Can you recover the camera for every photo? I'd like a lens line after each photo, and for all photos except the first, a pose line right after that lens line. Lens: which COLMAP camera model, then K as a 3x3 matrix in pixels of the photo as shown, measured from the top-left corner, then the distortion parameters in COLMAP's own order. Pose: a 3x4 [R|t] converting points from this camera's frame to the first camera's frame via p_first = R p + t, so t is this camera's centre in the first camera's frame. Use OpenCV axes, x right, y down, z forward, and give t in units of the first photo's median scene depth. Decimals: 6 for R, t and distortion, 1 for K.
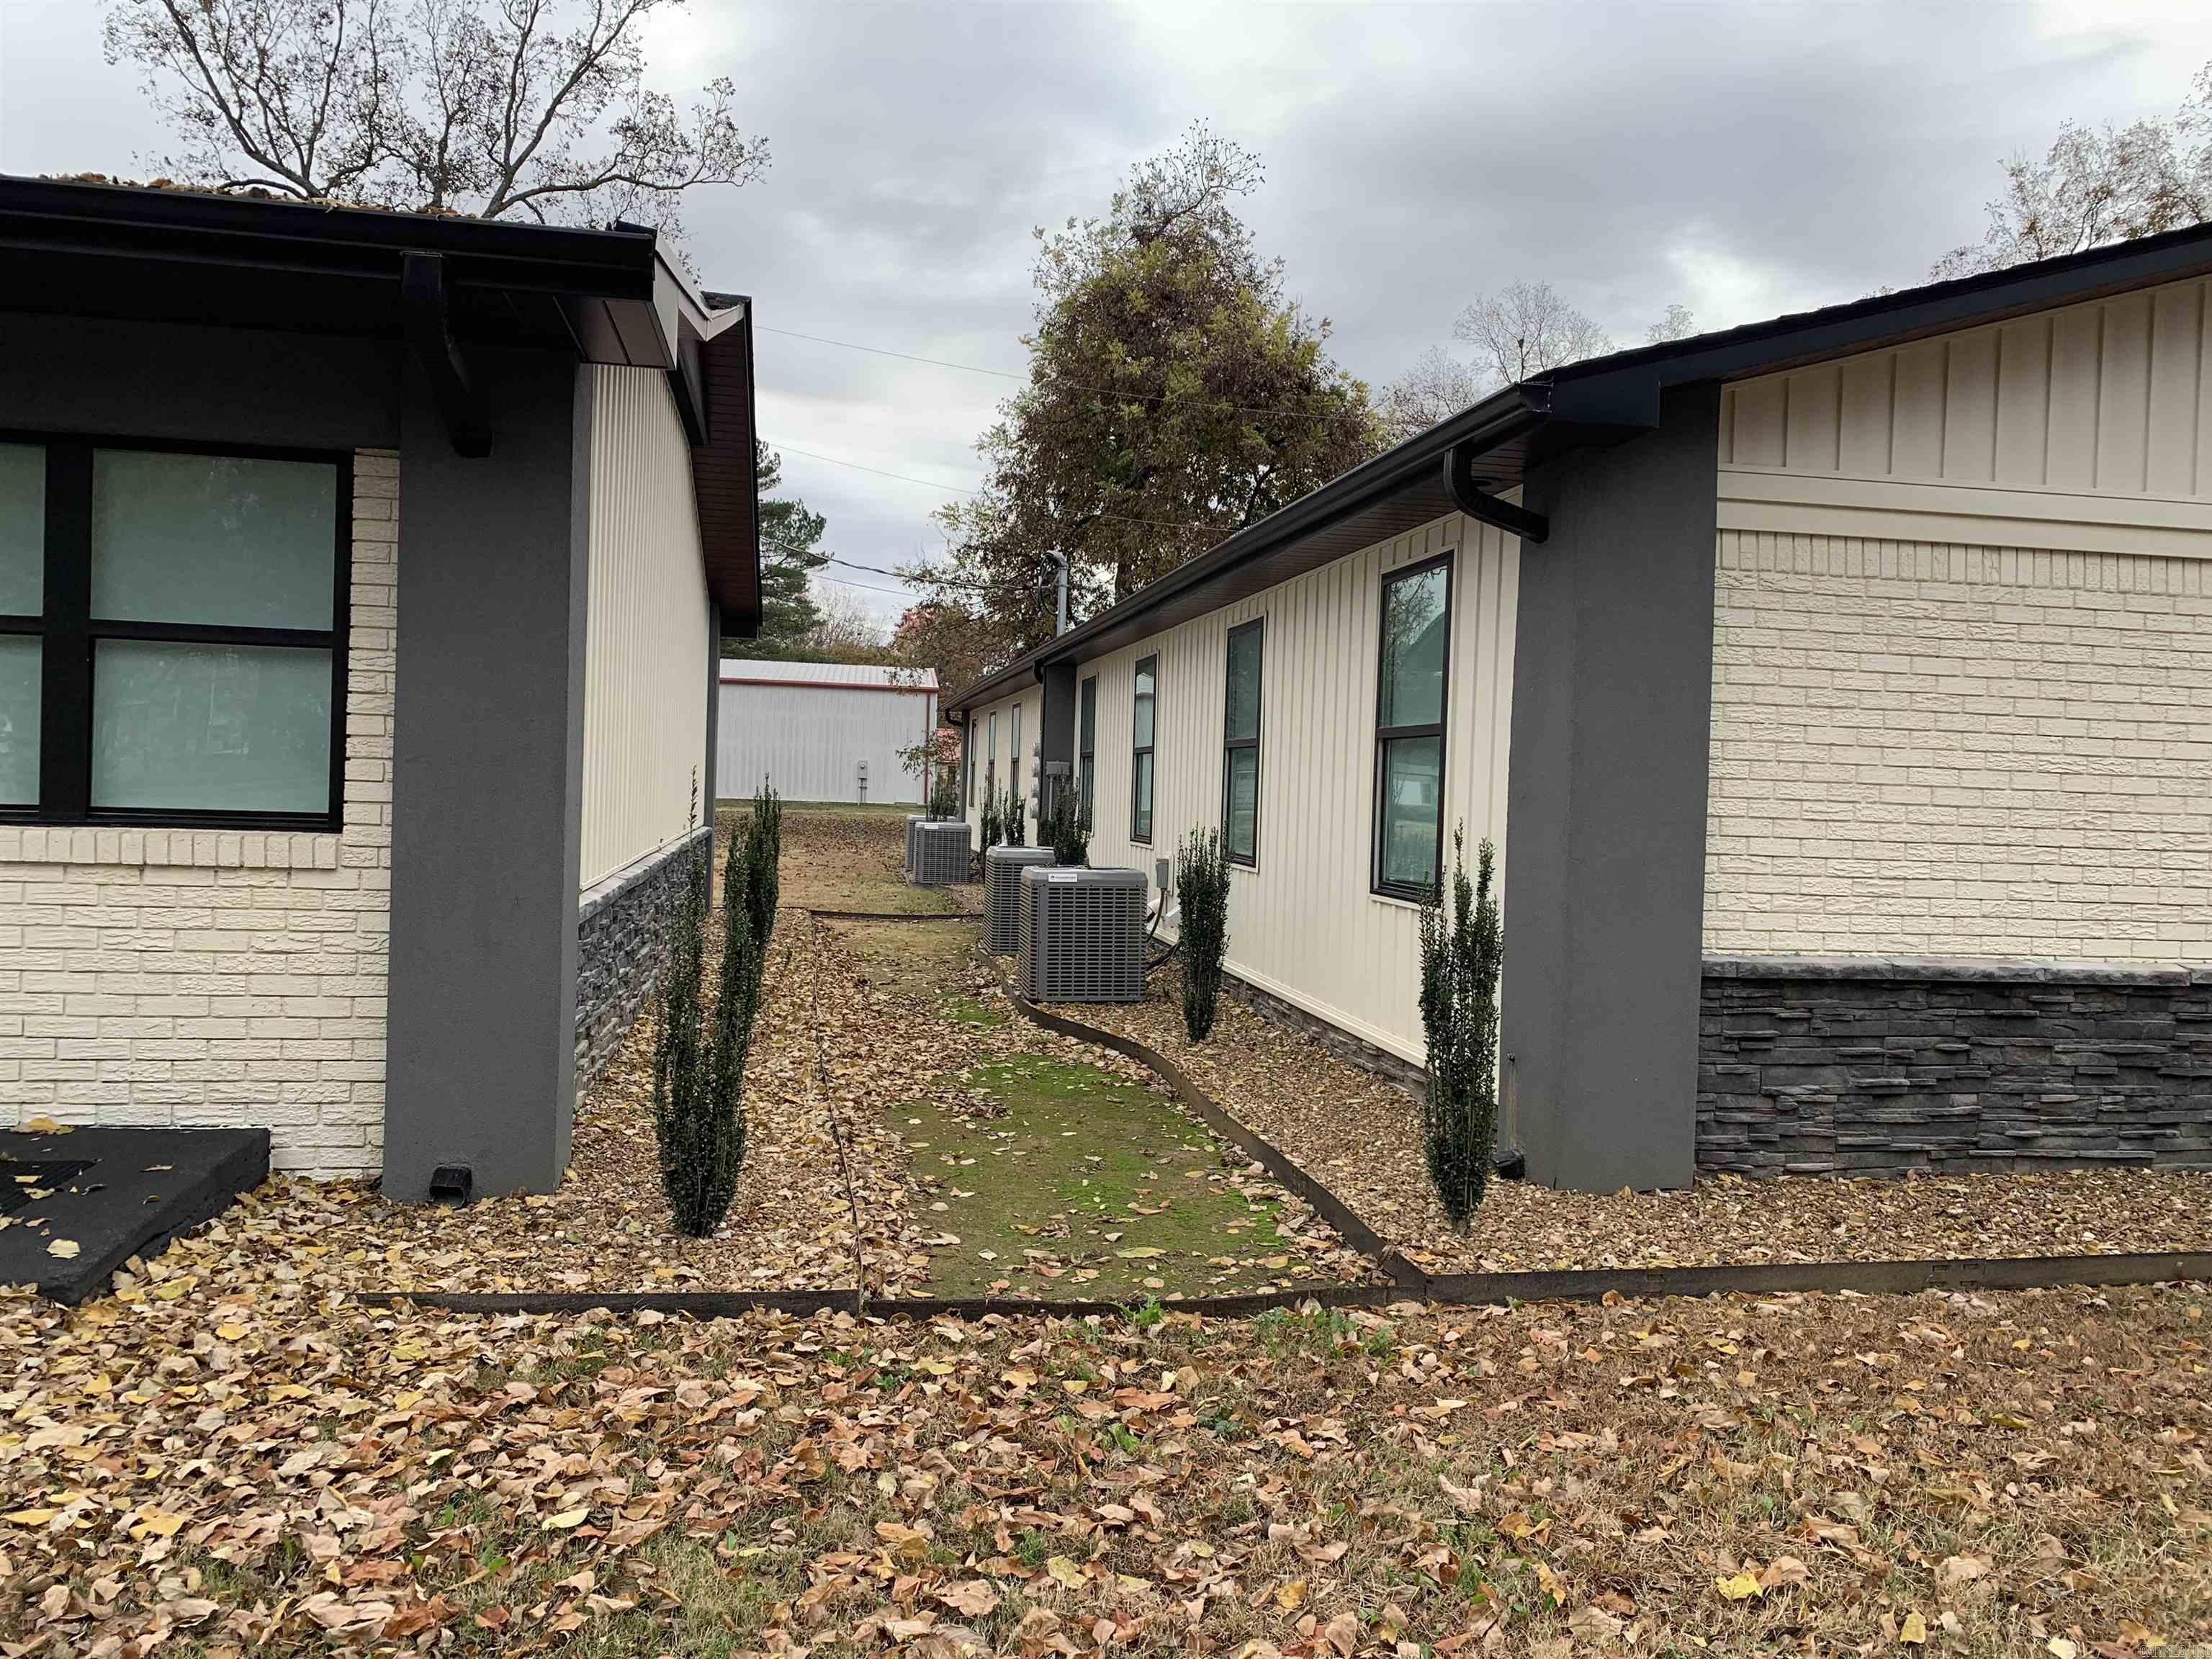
lens RADIAL K [[1707.0, 0, 1106.0], [0, 1707.0, 829.5], [0, 0, 1]] dist [0.010728, -0.010551]
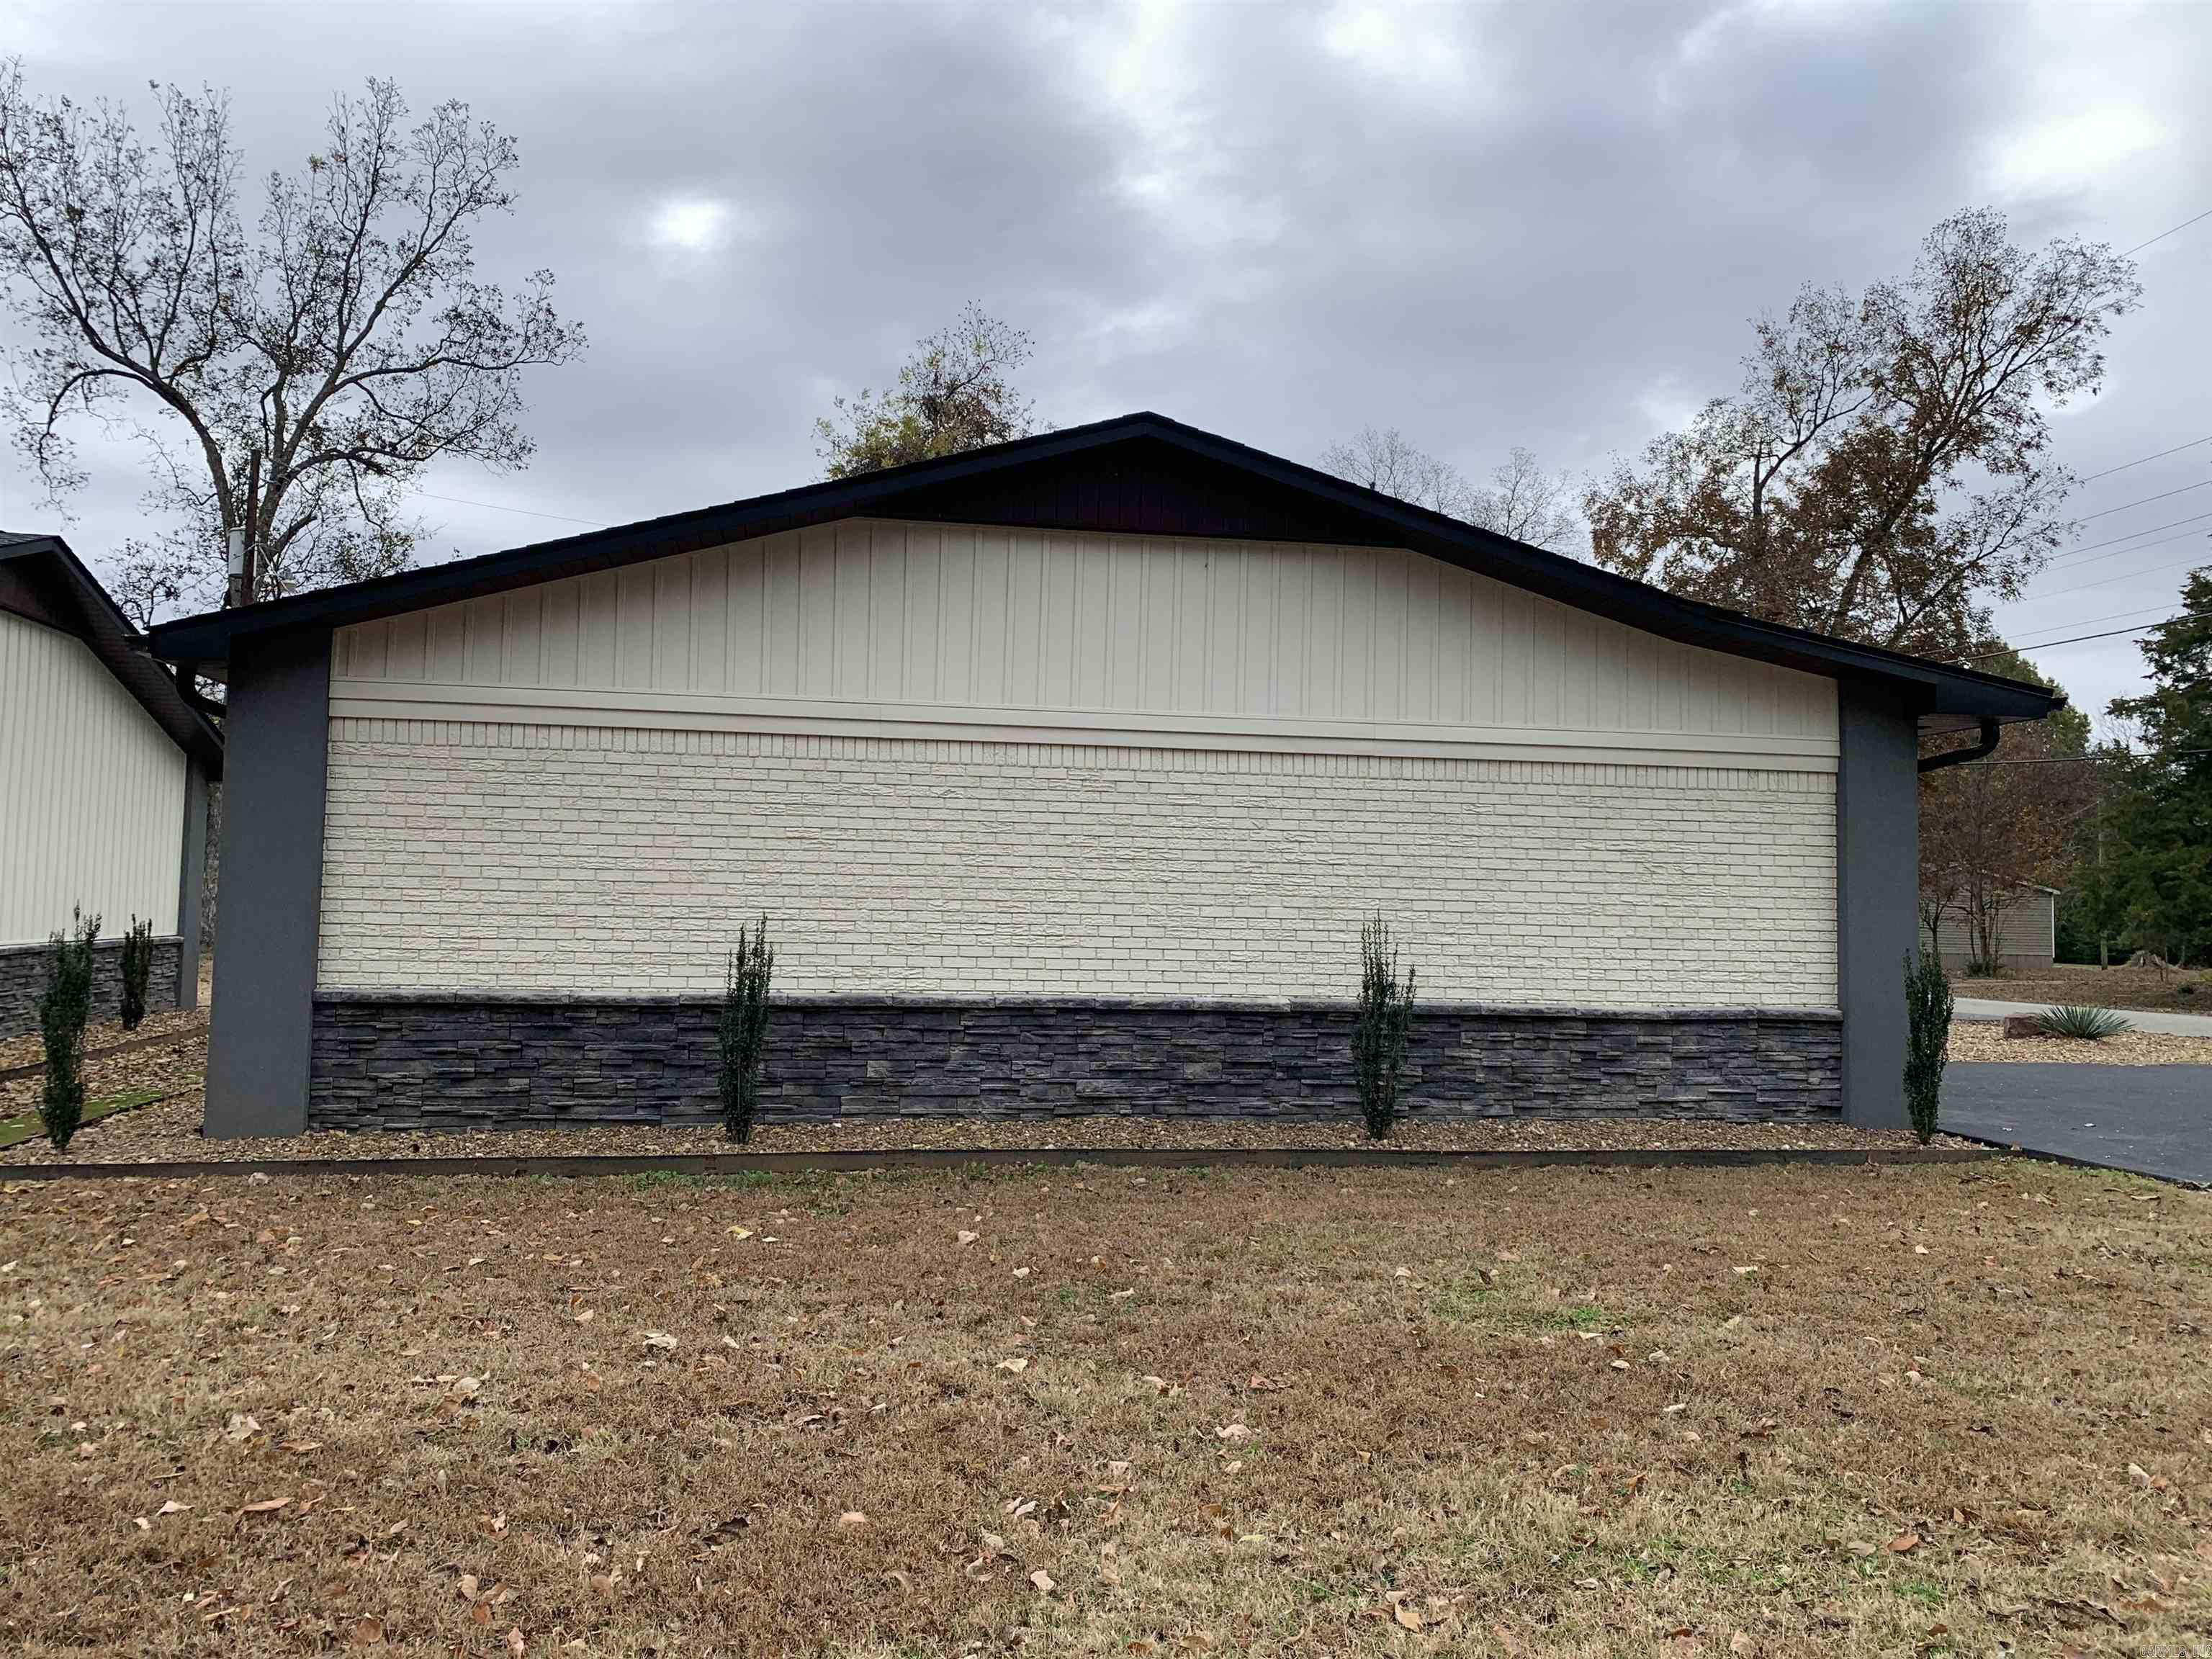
lens RADIAL K [[1690.5, 0, 1106.0], [0, 1690.5, 829.5], [0, 0, 1]] dist [0.044723, -0.067422]
pose [[0.999899, -0.013582, -0.004253, 1.024343], [0.013241, 0.997326, -0.071871, 0.047807], [0.005218, 0.071808, 0.997405, -0.530093]]
